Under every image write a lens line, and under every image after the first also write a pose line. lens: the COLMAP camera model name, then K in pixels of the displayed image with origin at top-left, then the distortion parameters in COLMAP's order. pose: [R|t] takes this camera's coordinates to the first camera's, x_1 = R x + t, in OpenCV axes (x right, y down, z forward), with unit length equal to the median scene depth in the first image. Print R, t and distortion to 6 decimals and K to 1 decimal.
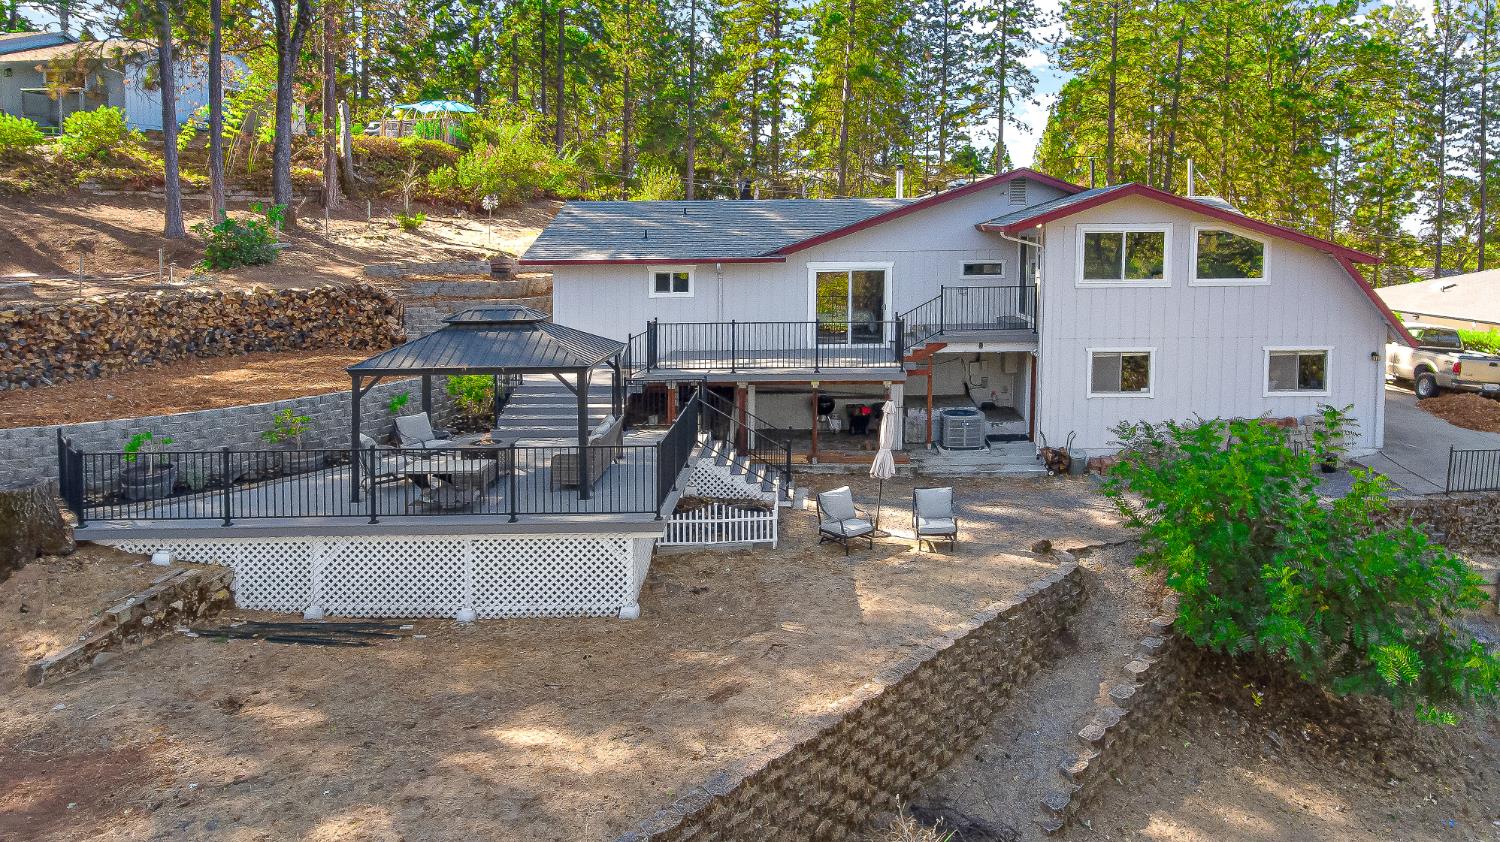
lens RADIAL K [[877.6, 0, 750.0], [0, 877.6, 421.0], [0, 0, 1]] dist [-0.002099, -0.000063]
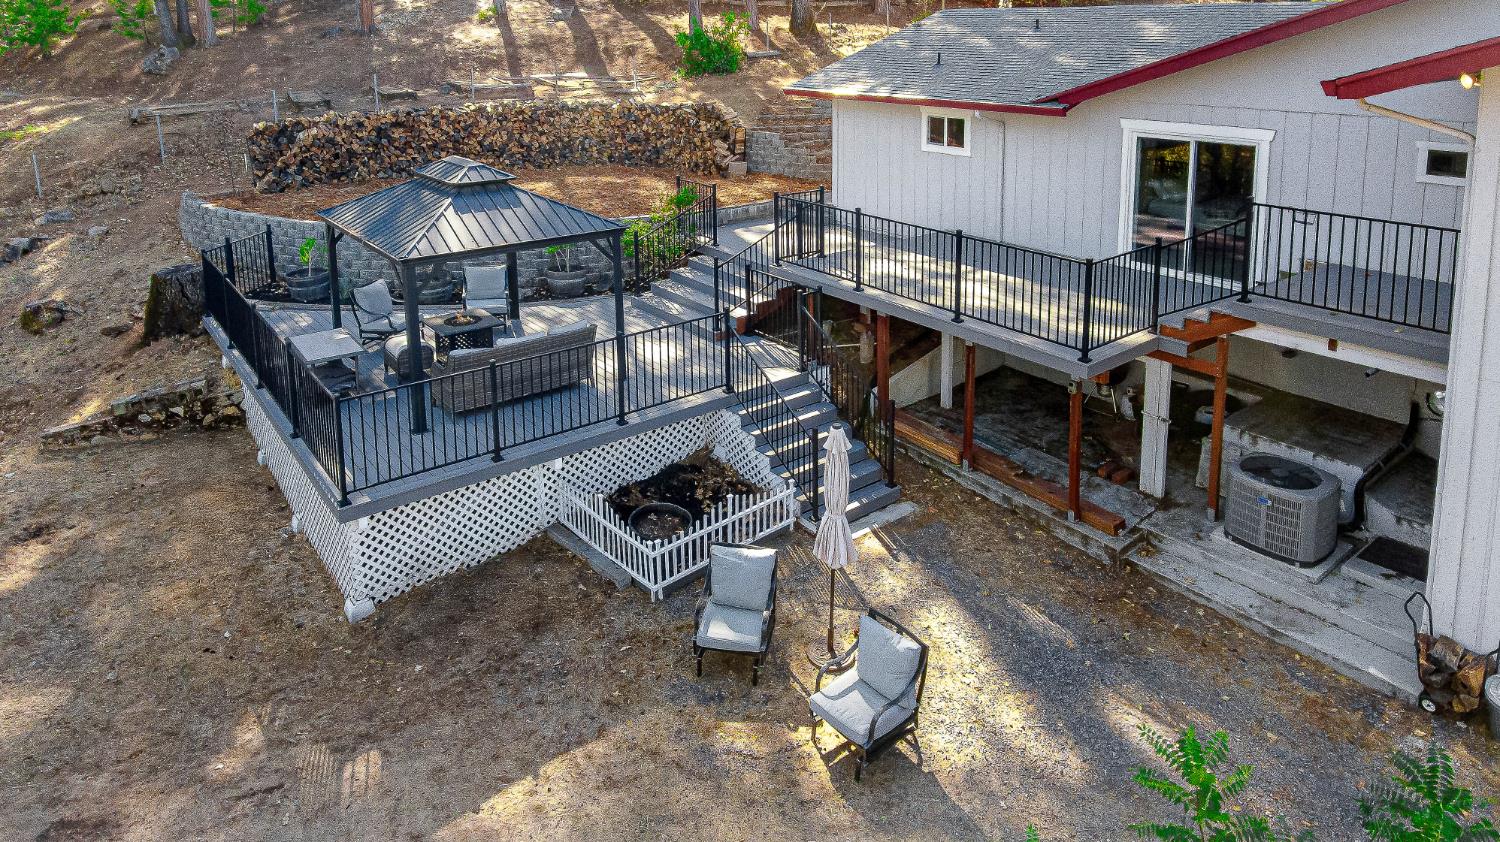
lens RADIAL K [[918.9, 0, 777.6], [0, 918.9, 218.2], [0, 0, 1]] dist [0.003957, 0.001052]
pose [[0.673787, 0.153621, -0.722780, 0.389178], [-0.156071, 0.985670, 0.064004, -0.131237], [0.722255, 0.069680, 0.688108, 0.472606]]
